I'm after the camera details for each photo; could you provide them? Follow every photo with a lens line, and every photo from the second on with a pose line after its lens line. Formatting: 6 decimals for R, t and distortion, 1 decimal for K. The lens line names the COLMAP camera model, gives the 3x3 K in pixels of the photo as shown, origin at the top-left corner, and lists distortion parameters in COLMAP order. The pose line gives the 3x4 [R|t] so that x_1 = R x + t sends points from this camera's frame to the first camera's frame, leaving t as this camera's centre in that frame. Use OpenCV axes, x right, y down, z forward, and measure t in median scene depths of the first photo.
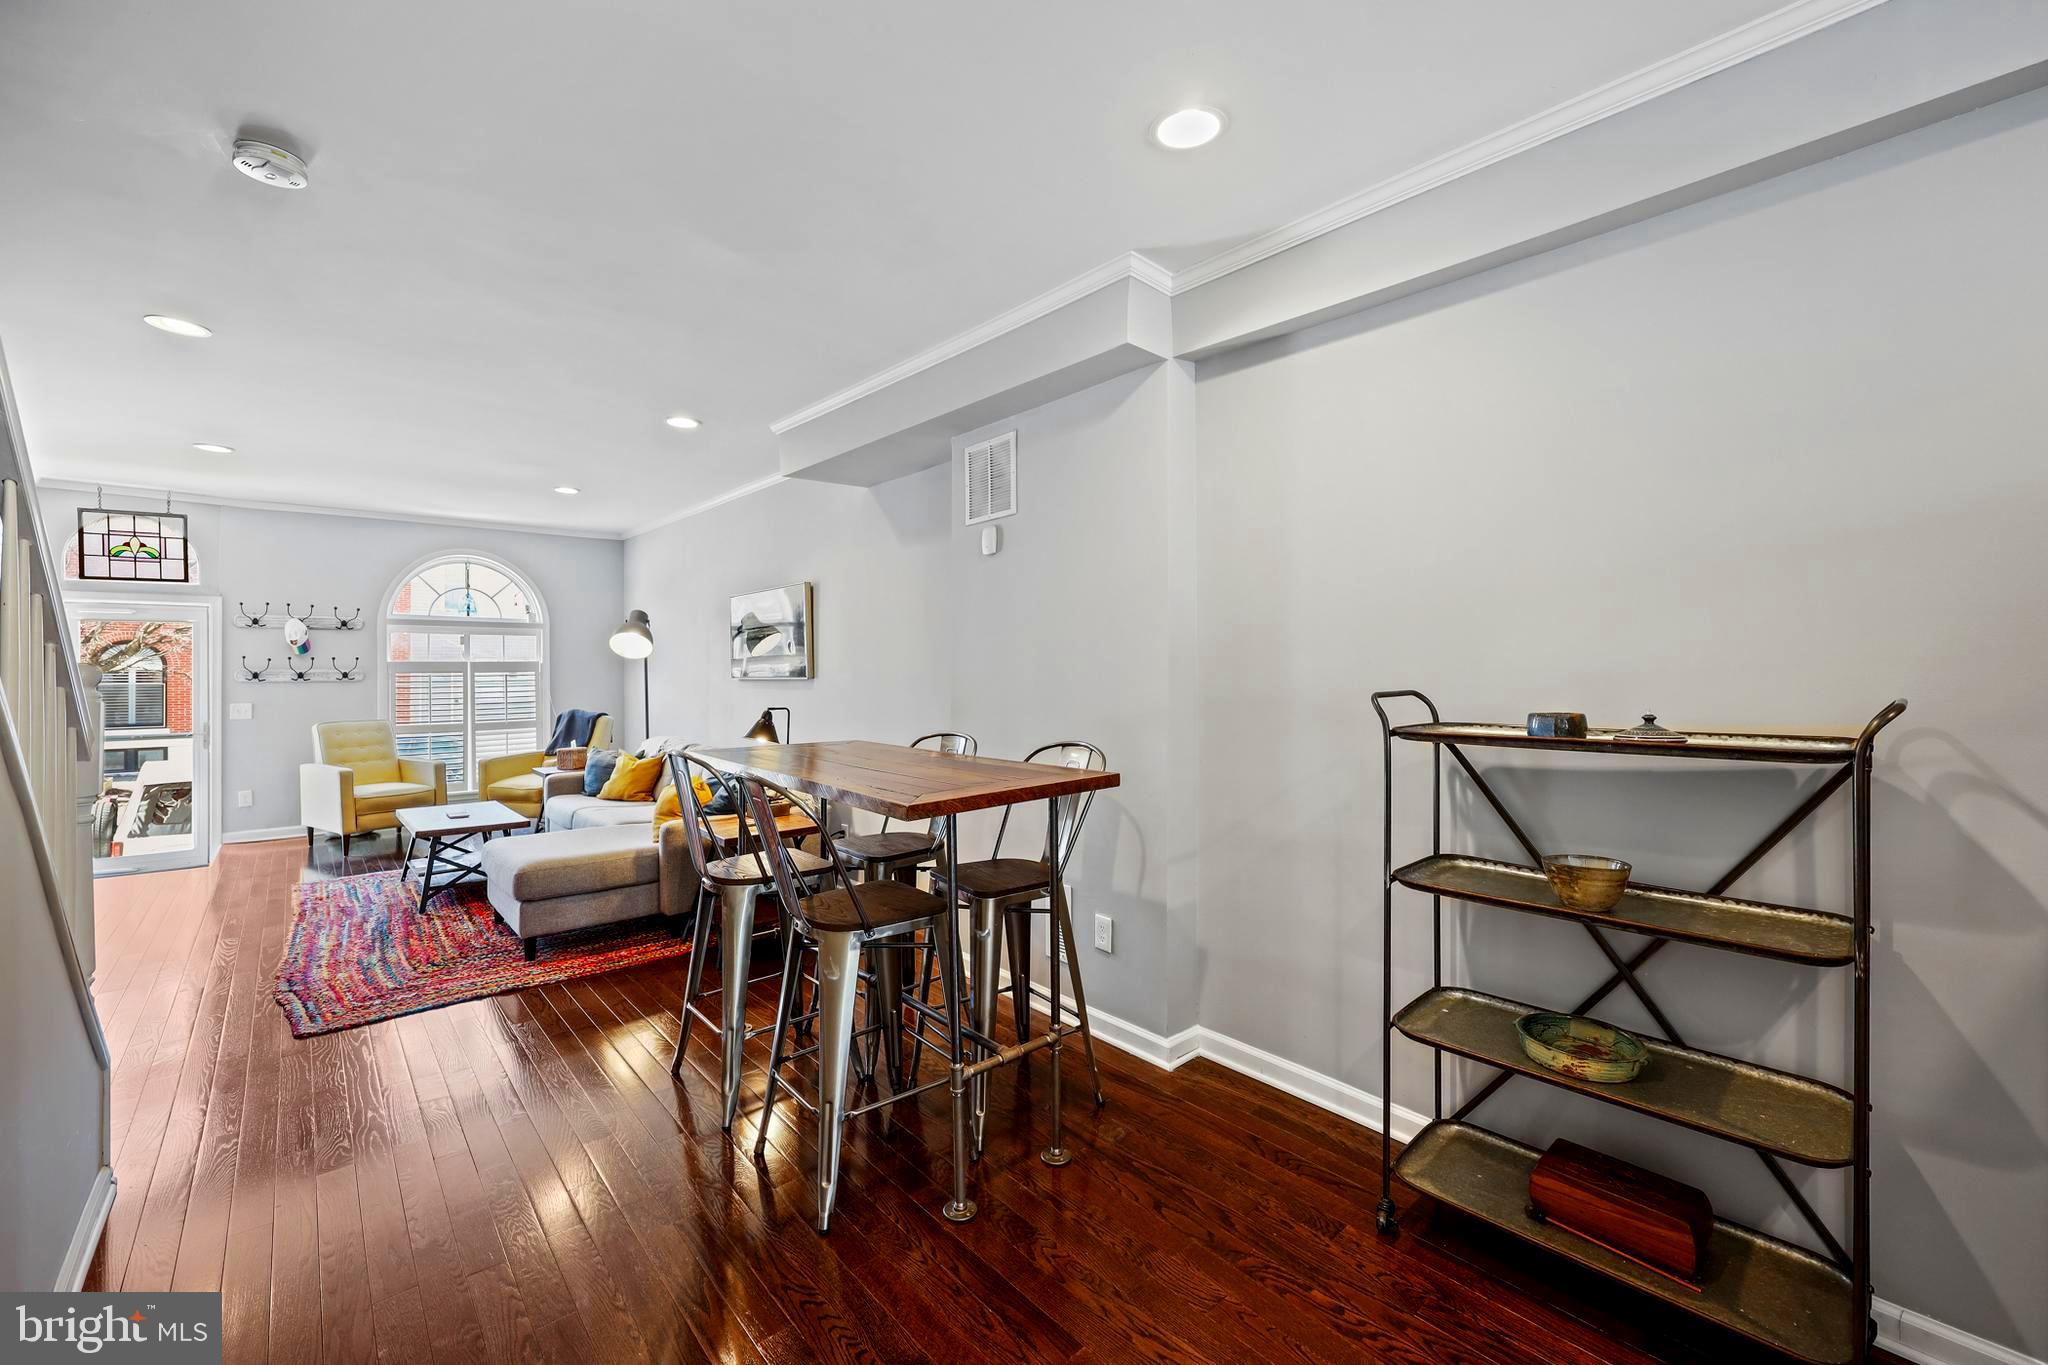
lens RADIAL K [[834.6, 0, 1021.4], [0, 834.6, 672.1], [0, 0, 1]] dist [0.001883, -0.000021]
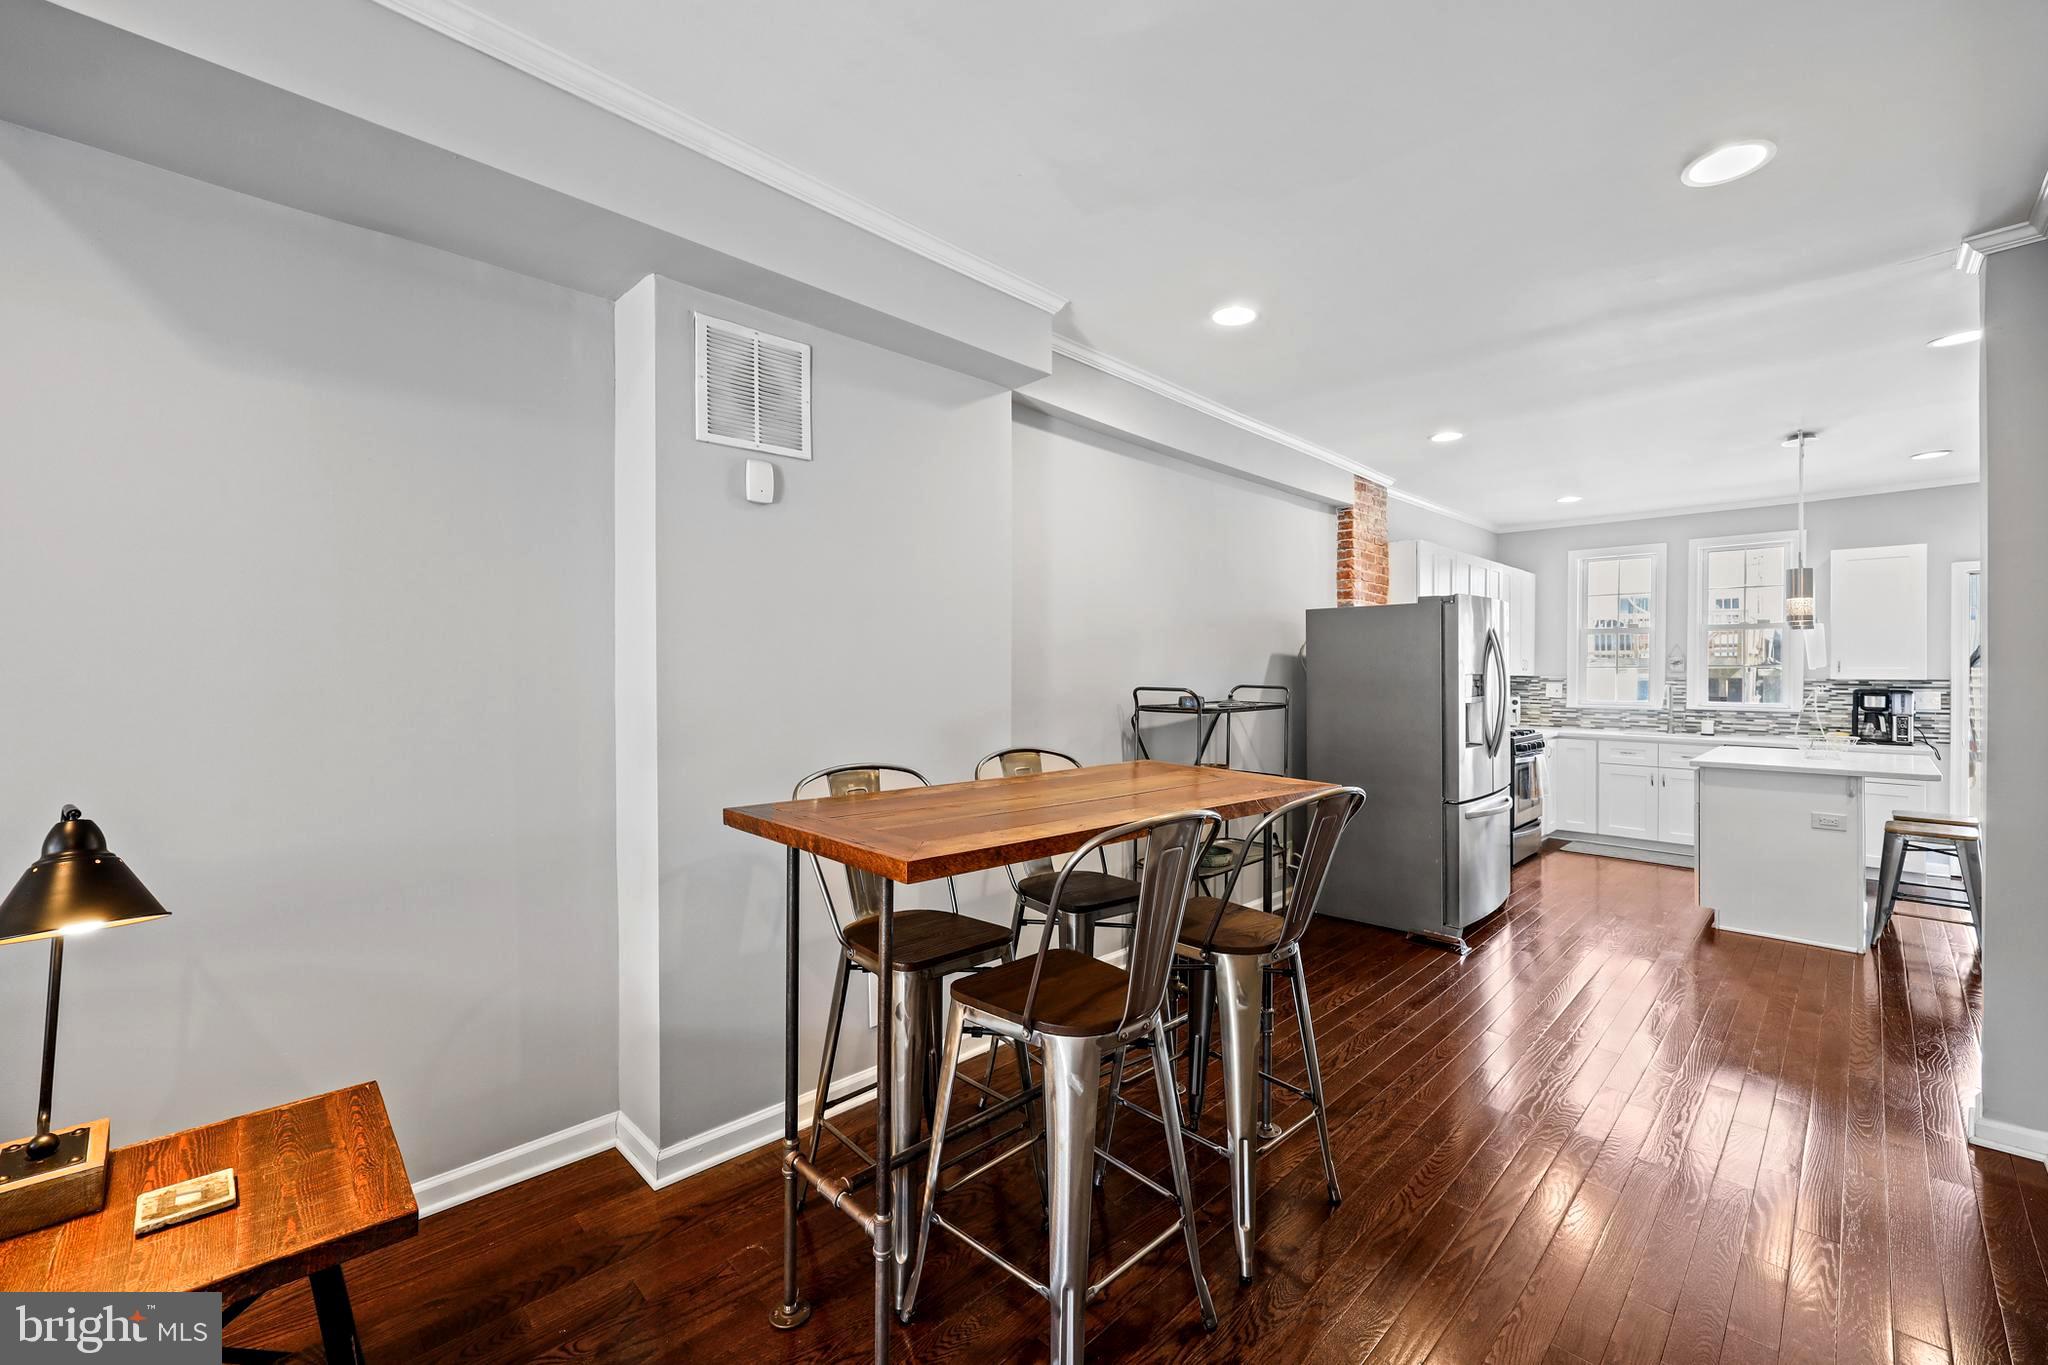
lens RADIAL K [[834.6, 0, 1024.6], [0, 834.6, 671.6], [0, 0, 1]] dist [0.001883, -0.000021]
pose [[-0.061626, -0.000491, 0.998099, -0.434045], [-0.001174, 0.999999, 0.000420, -0.002990], [-0.998099, -0.001146, -0.061627, 0.497360]]
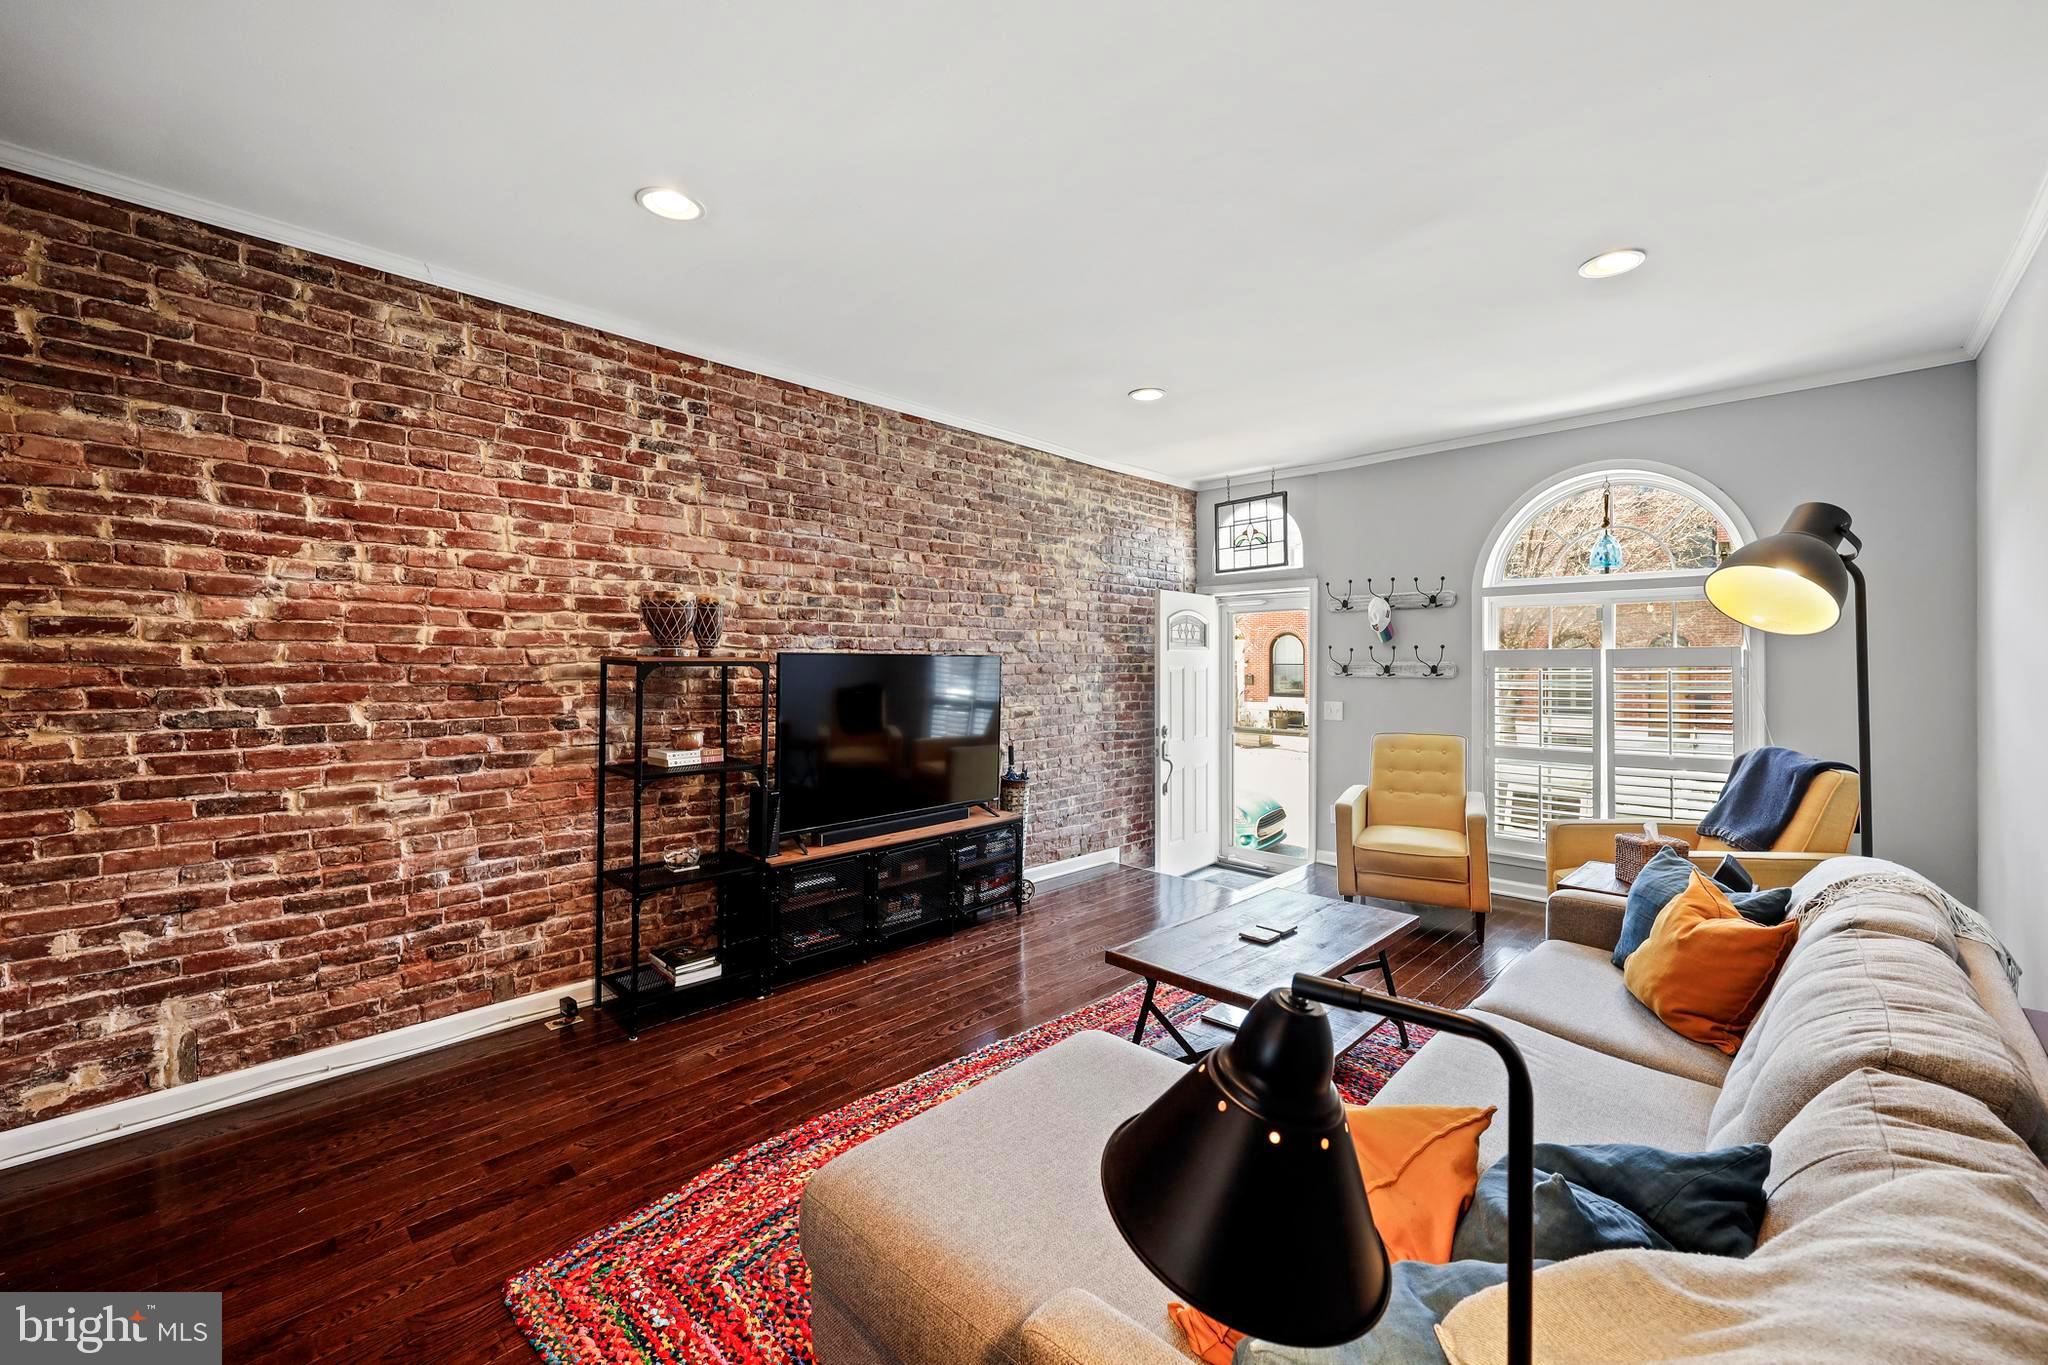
lens RADIAL K [[834.6, 0, 1027.2], [0, 834.6, 664.3], [0, 0, 1]] dist [0.001883, -0.000021]
pose [[0.073852, 0.005181, -0.997256, -0.117036], [-0.002970, 0.999983, 0.004976, -0.004125], [0.997265, 0.002594, 0.073866, 0.658834]]
